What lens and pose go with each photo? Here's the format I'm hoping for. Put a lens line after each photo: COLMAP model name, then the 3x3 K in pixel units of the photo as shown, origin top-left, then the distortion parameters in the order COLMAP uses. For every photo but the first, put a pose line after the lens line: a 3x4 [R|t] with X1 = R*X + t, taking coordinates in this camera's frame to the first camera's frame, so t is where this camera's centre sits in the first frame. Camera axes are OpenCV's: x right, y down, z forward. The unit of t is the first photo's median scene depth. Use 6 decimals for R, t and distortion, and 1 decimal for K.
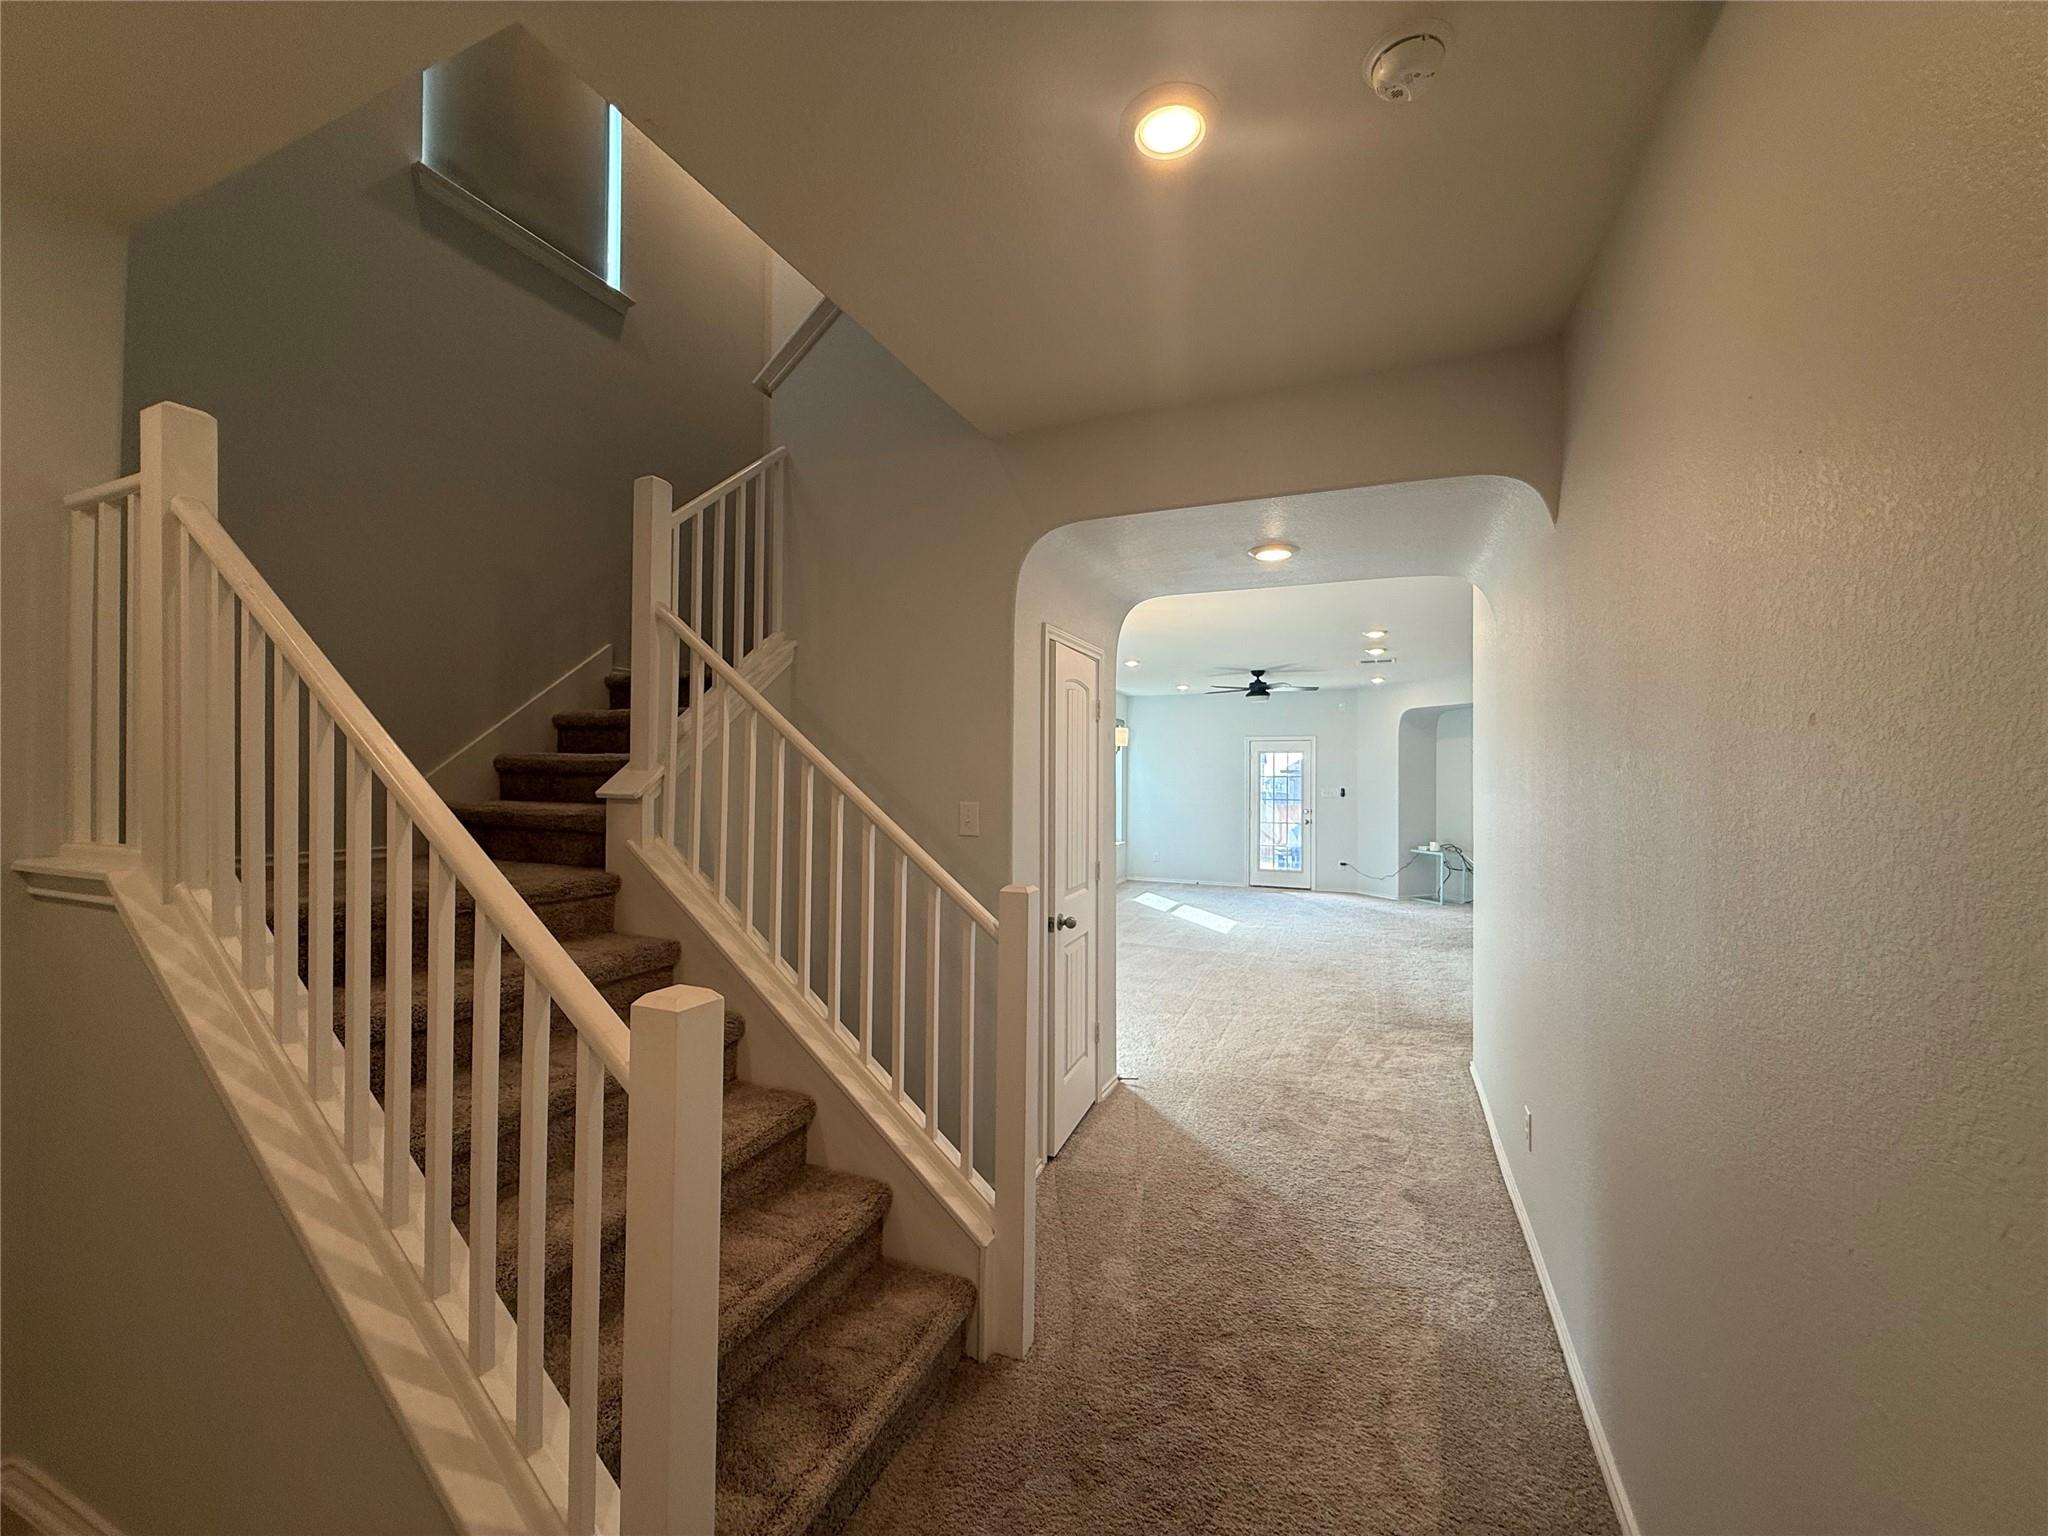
lens RADIAL K [[811.1, 0, 1022.0], [0, 811.1, 763.5], [0, 0, 1]] dist [0.001116, 0.000192]
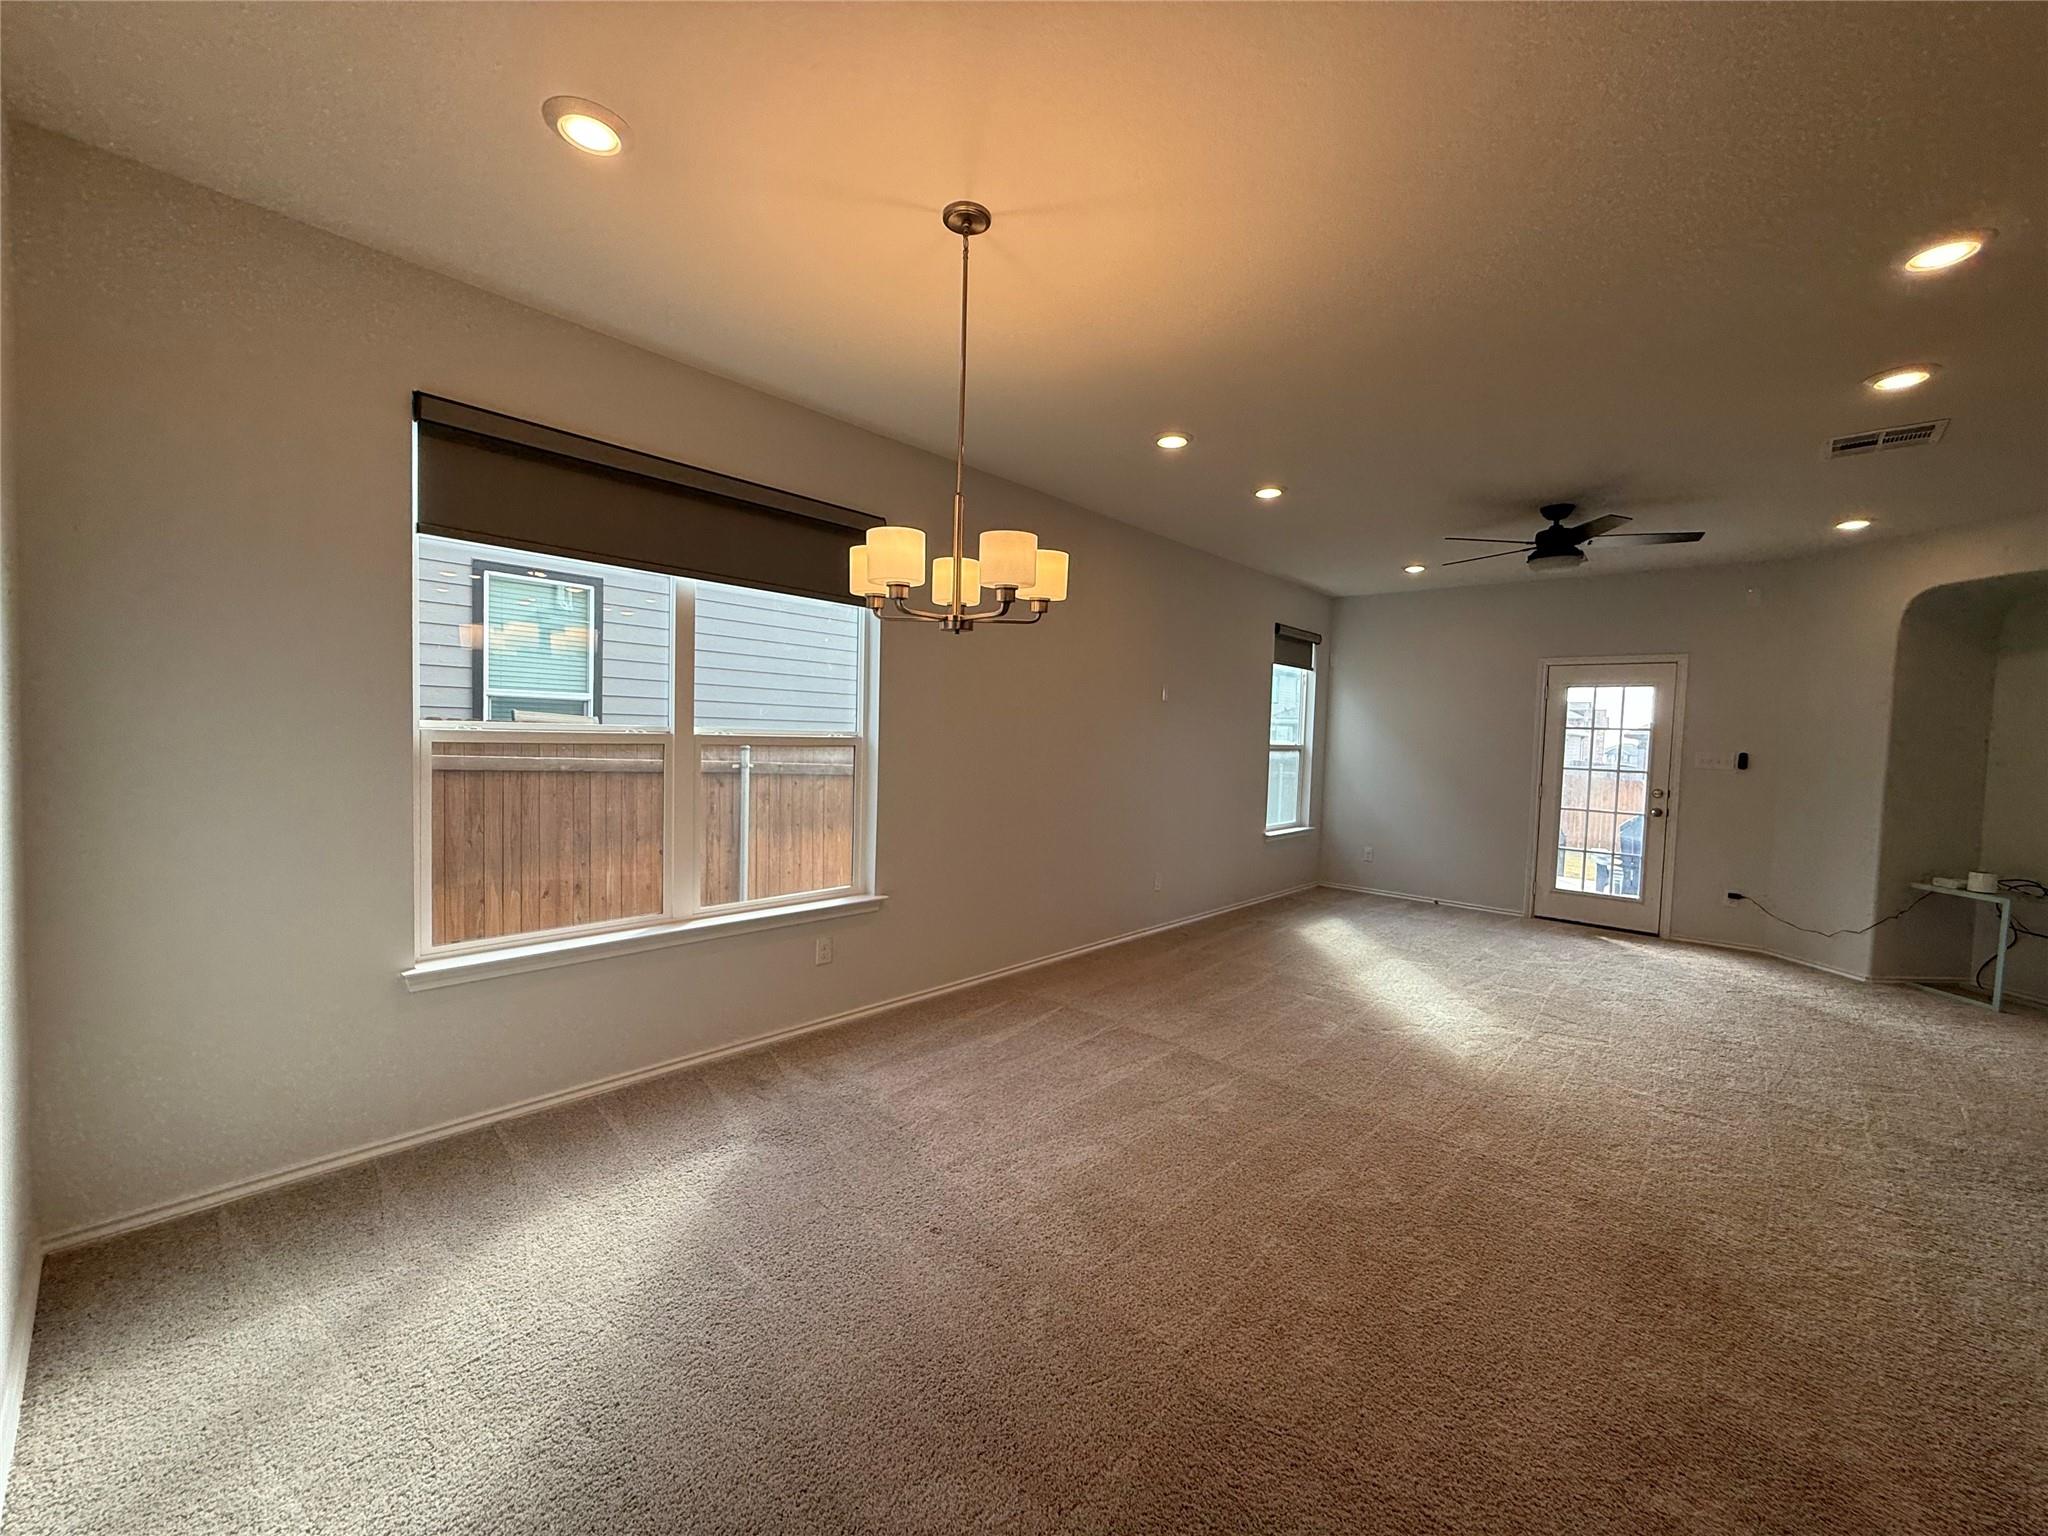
lens RADIAL K [[811.1, 0, 1026.8], [0, 811.1, 765.3], [0, 0, 1]] dist [0.001116, 0.000192]
pose [[0.944109, 0.041856, -0.326967, 0.139257], [-0.025905, 0.998259, 0.052990, 0.024659], [0.328615, -0.041558, 0.943549, 0.378834]]
